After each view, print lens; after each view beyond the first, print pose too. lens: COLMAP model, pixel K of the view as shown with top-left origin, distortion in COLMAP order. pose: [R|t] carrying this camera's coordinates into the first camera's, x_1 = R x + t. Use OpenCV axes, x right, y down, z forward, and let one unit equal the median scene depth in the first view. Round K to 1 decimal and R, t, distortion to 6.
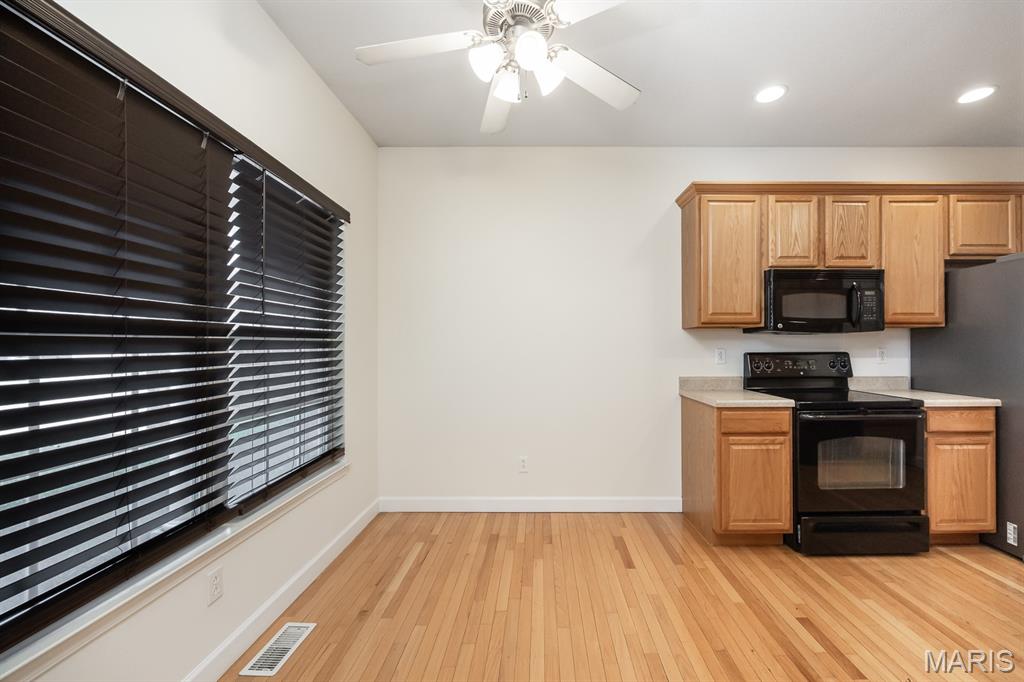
lens RADIAL K [[416.2, 0, 543.1], [0, 416.2, 344.1], [0, 0, 1]] dist [-0.000854, -0.000271]
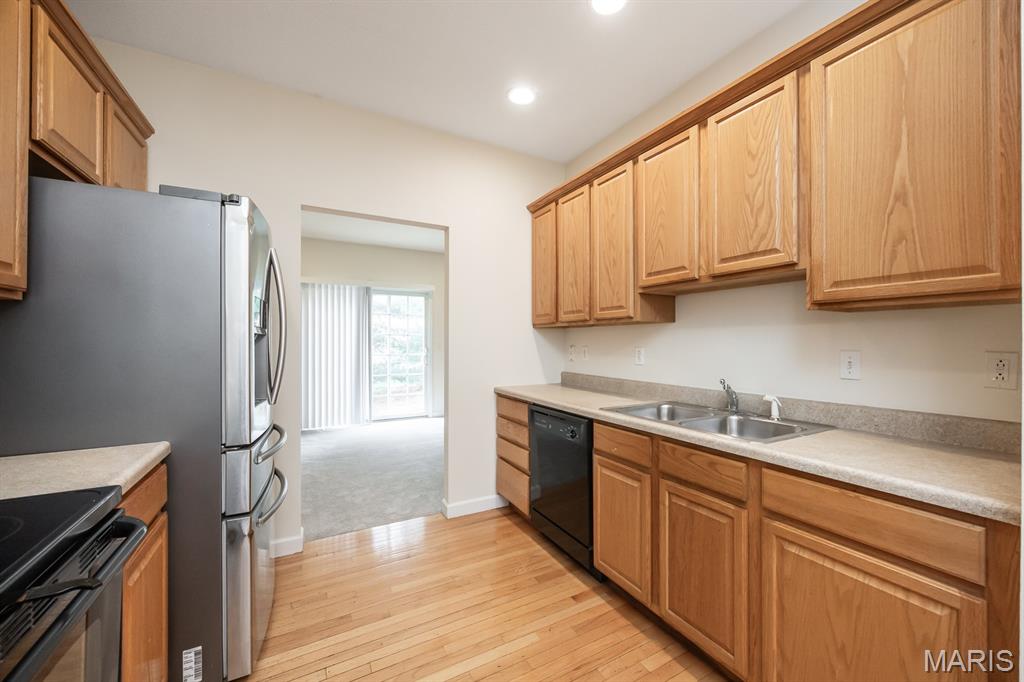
lens RADIAL K [[397.9, 0, 531.7], [0, 397.9, 341.3], [0, 0, 1]] dist [-0.011090, -0.000095]
pose [[-0.497182, 0.004566, 0.867634, 0.361569], [-0.001696, 0.999979, -0.006234, 0.001794], [-0.867645, -0.004571, -0.497164, 0.757624]]
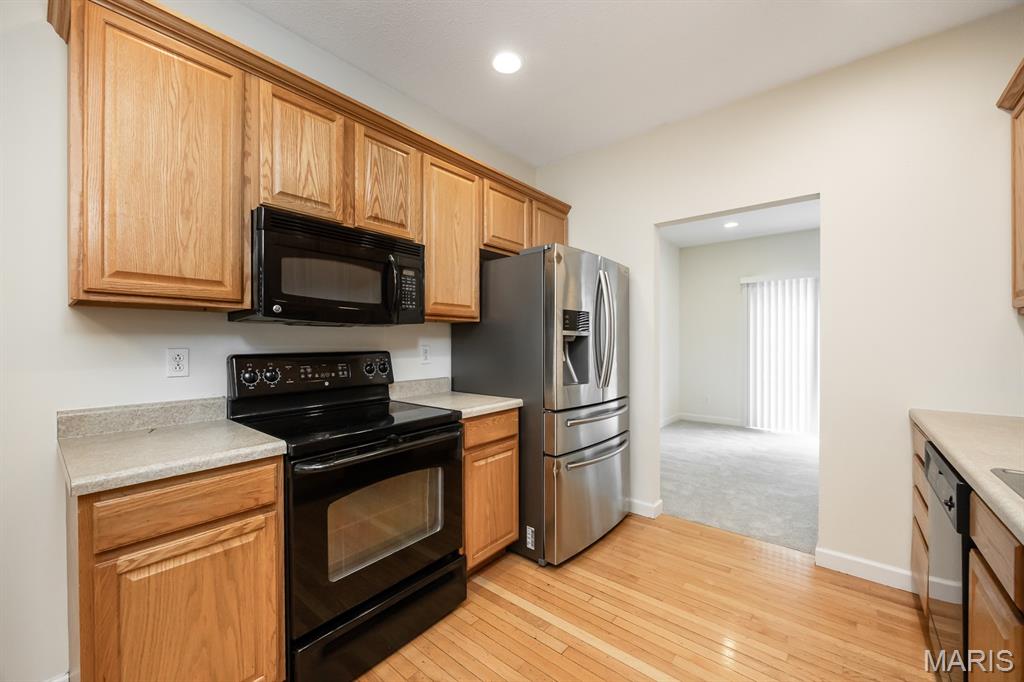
lens RADIAL K [[394.0, 0, 517.1], [0, 394.0, 342.3], [0, 0, 1]] dist [-0.009951, 0.000159]
pose [[0.641172, -0.000070, 0.767397, 0.360350], [-0.002776, 0.999993, 0.002411, 0.000755], [-0.767392, -0.003676, 0.641167, 0.387617]]
